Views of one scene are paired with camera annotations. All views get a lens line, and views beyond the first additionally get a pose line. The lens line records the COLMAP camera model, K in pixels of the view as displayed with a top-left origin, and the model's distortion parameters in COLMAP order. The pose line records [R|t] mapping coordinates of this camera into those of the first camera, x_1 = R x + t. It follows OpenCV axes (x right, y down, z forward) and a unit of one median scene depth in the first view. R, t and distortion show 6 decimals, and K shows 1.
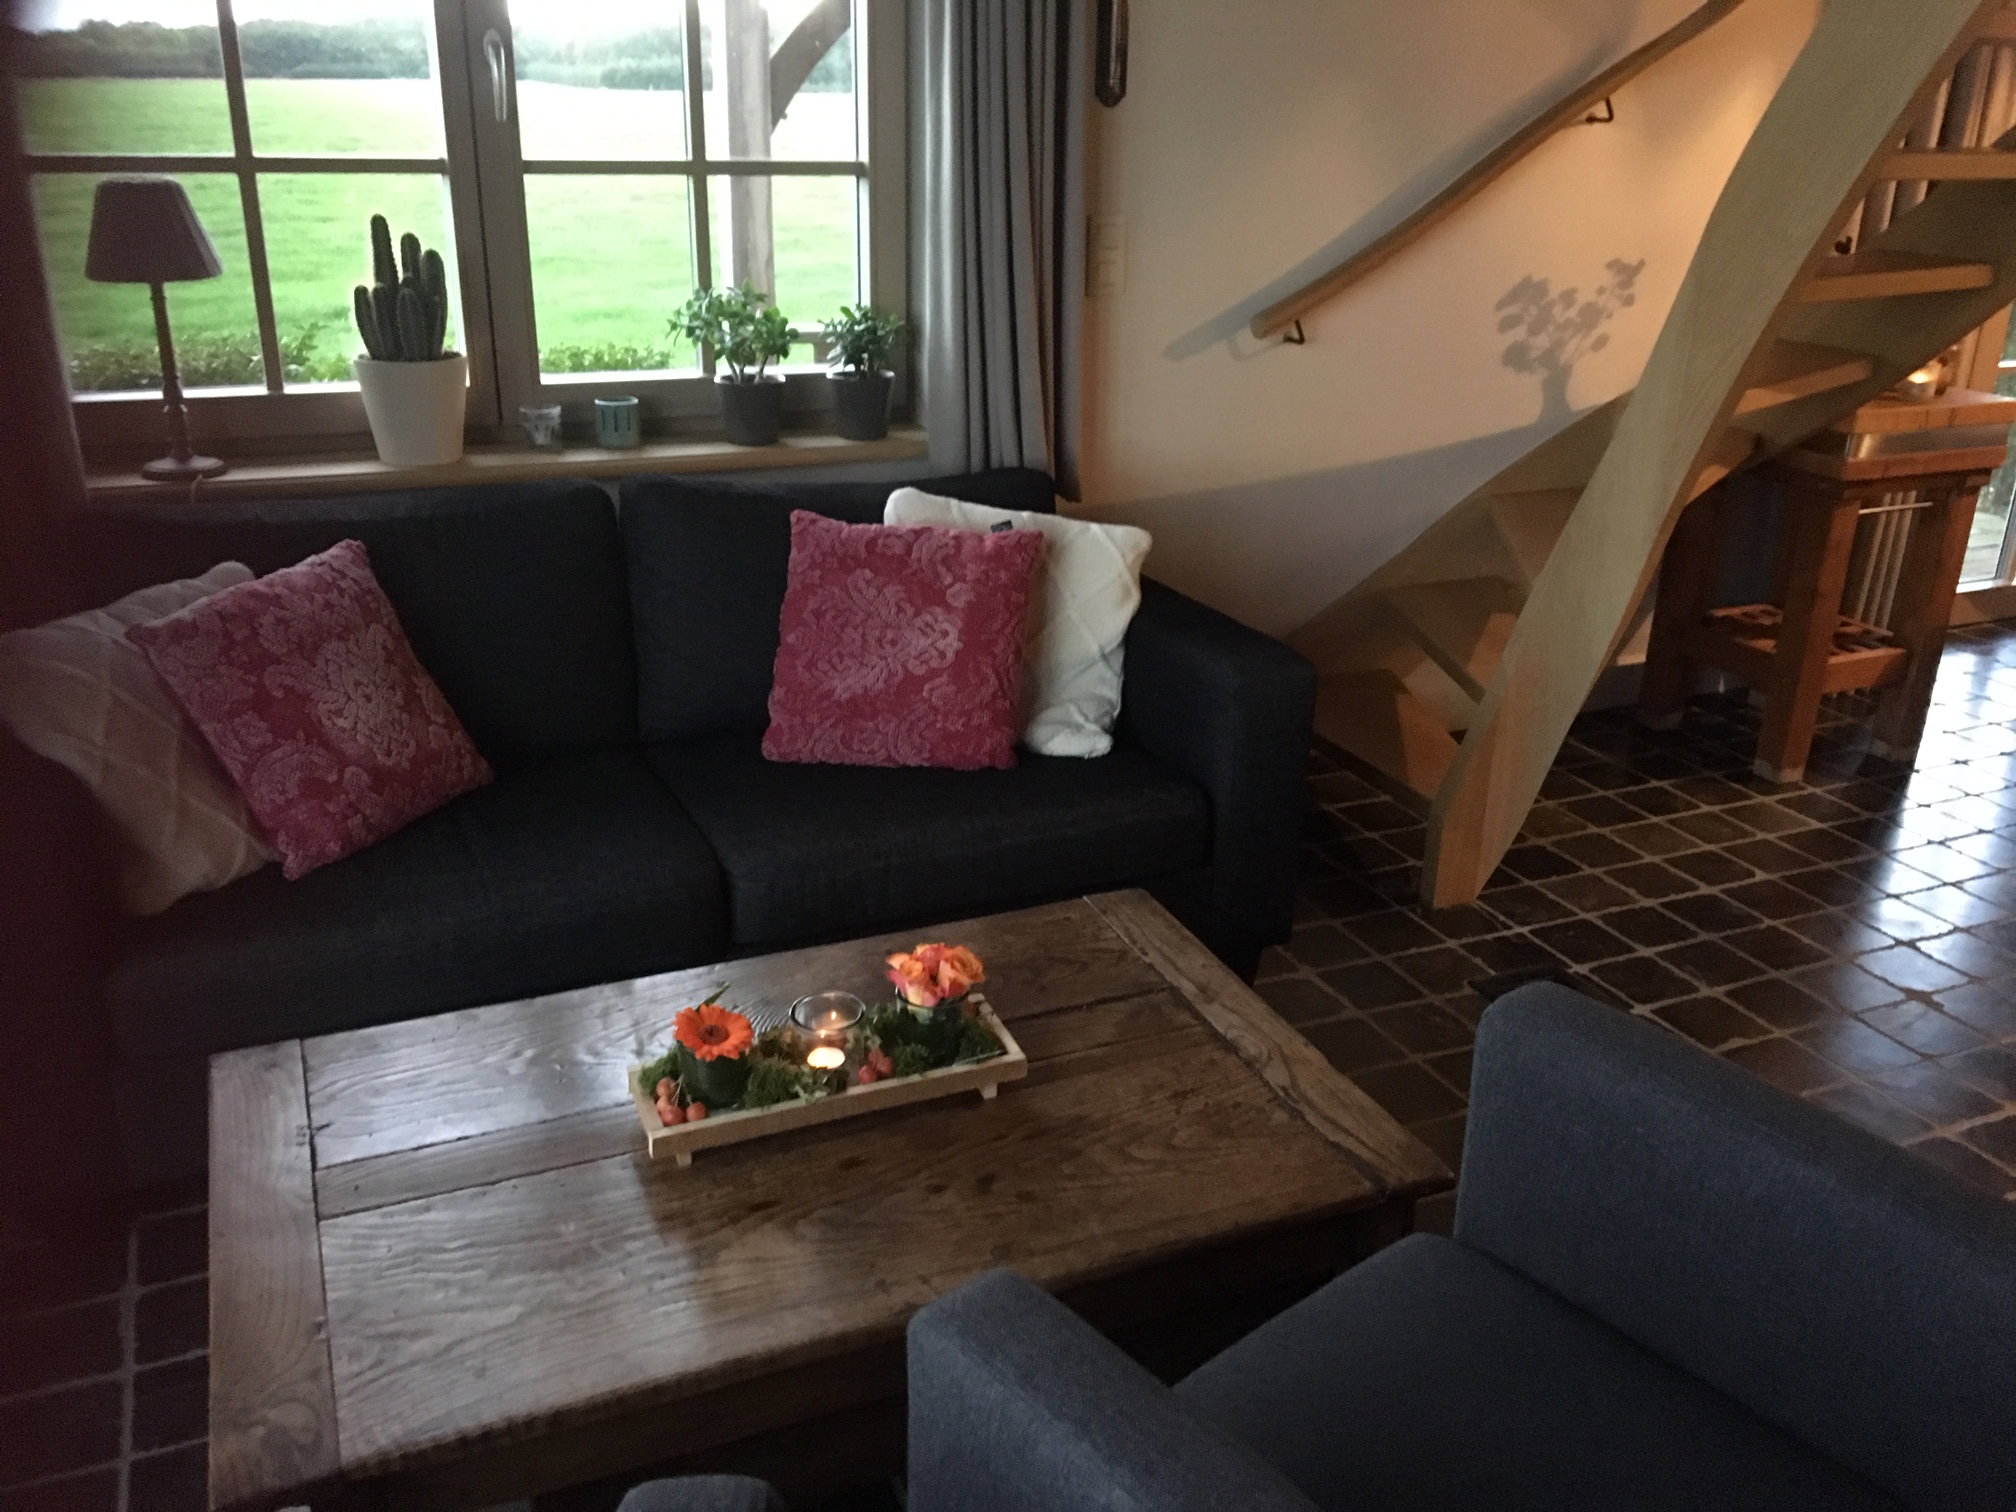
lens RADIAL K [[1687.4, 0, 1005.8], [0, 1687.4, 740.2], [0, 0, 1]] dist [0.031204, -0.010433]
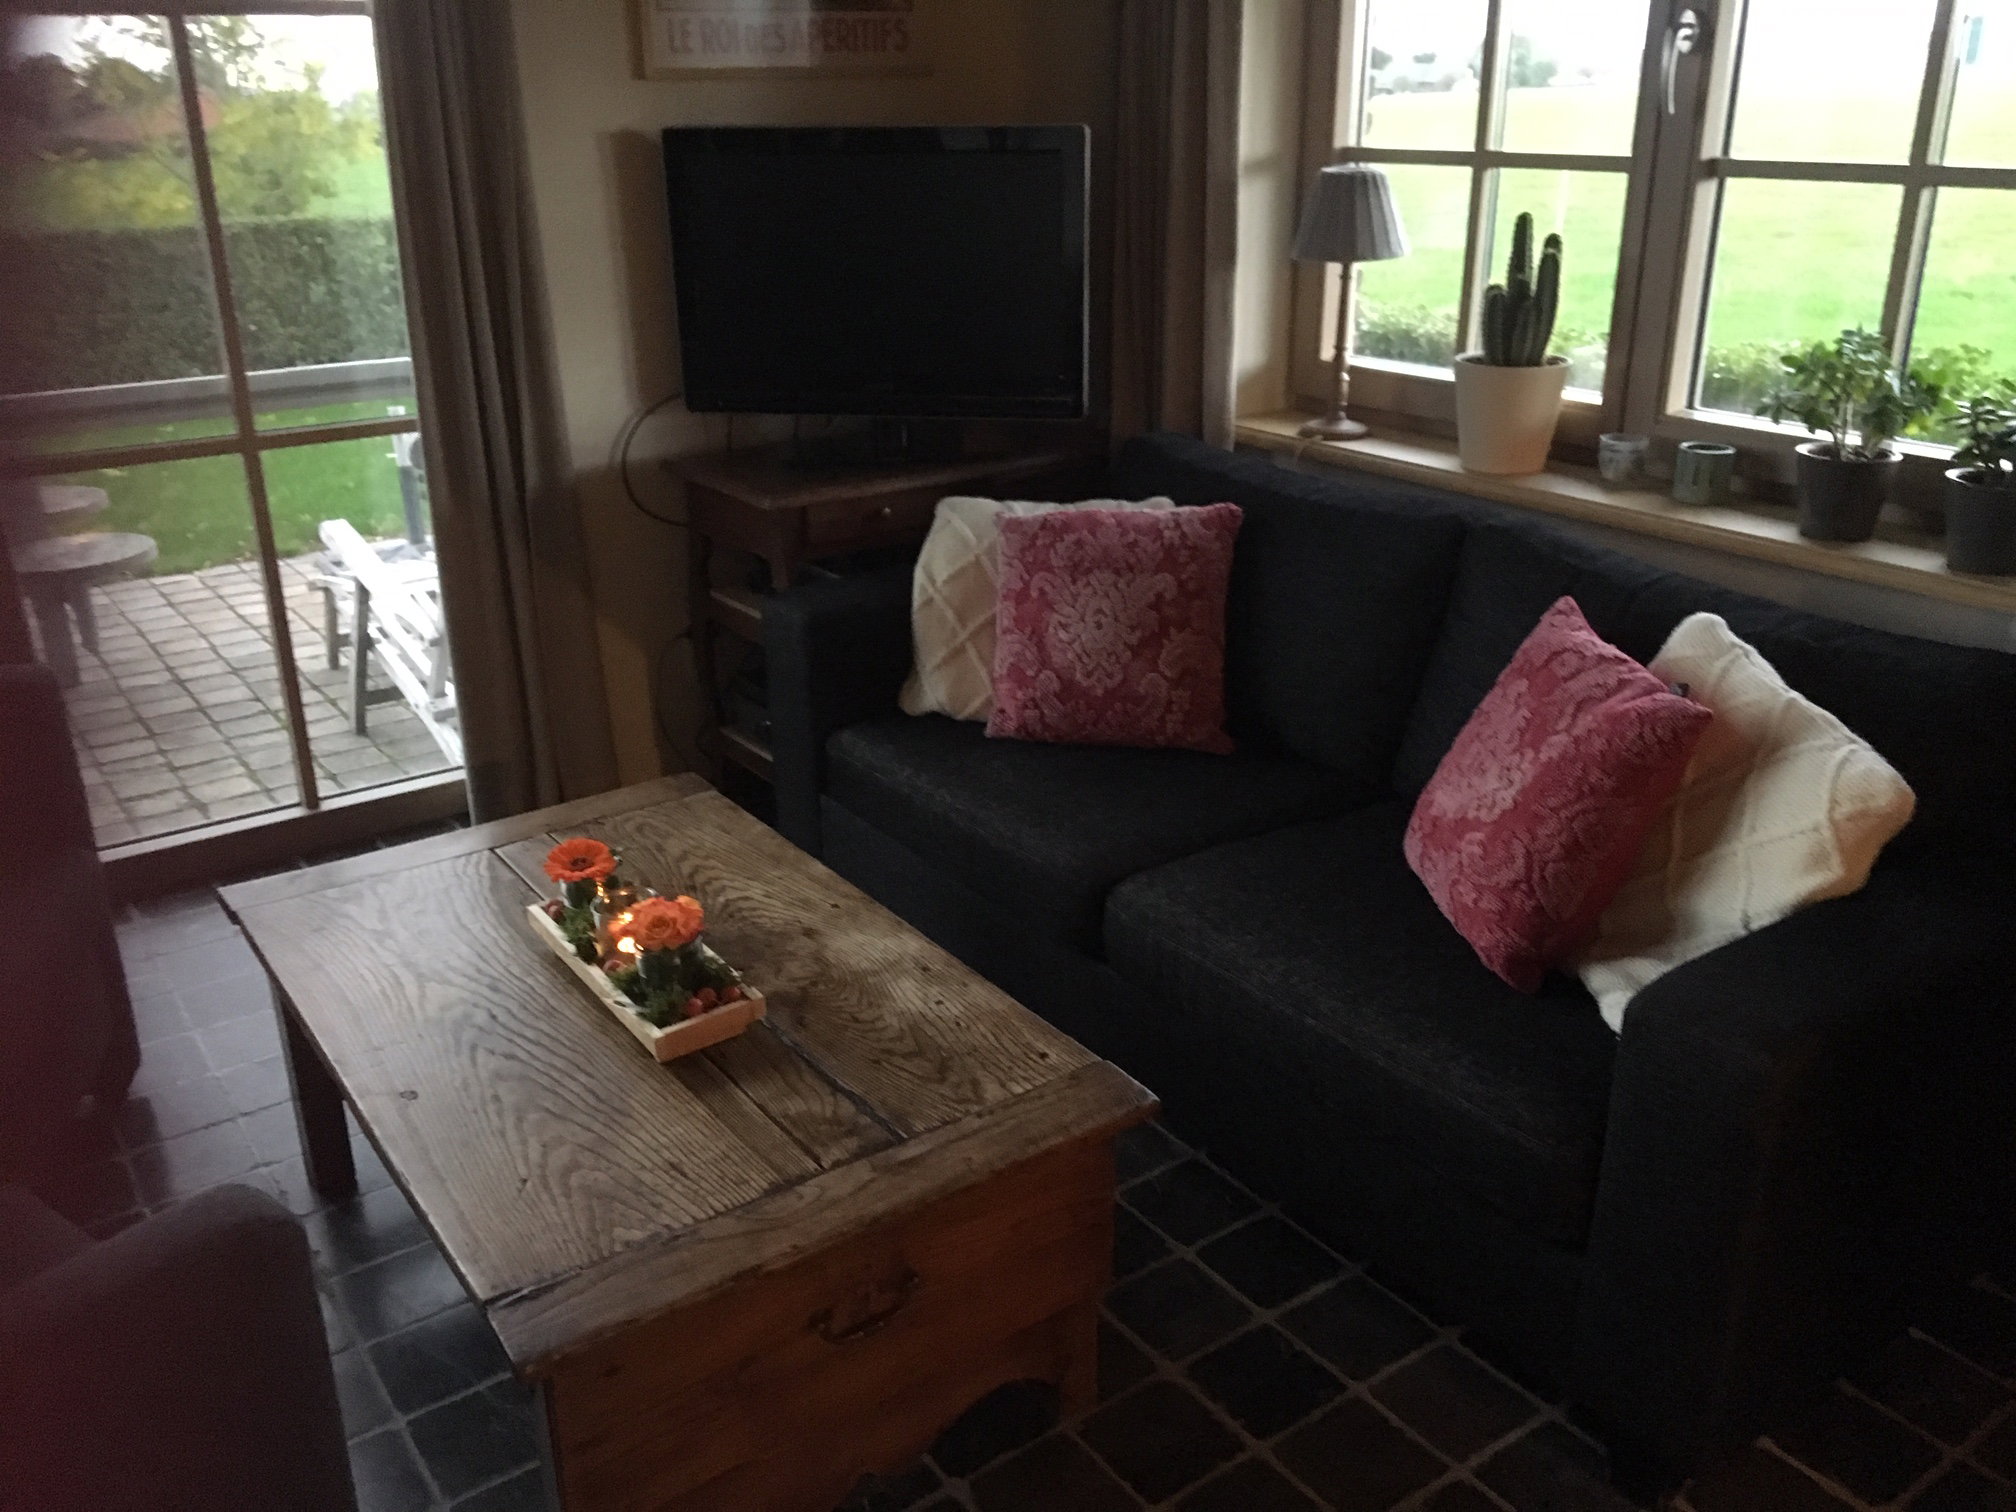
lens RADIAL K [[1687.4, 0, 1003.6], [0, 1687.4, 772.8], [0, 0, 1]] dist [0.031204, -0.010433]
pose [[0.192232, 0.349438, -0.917028, 0.615630], [-0.324961, 0.904403, 0.276508, -0.203912], [0.925984, 0.244845, 0.287409, 0.565744]]
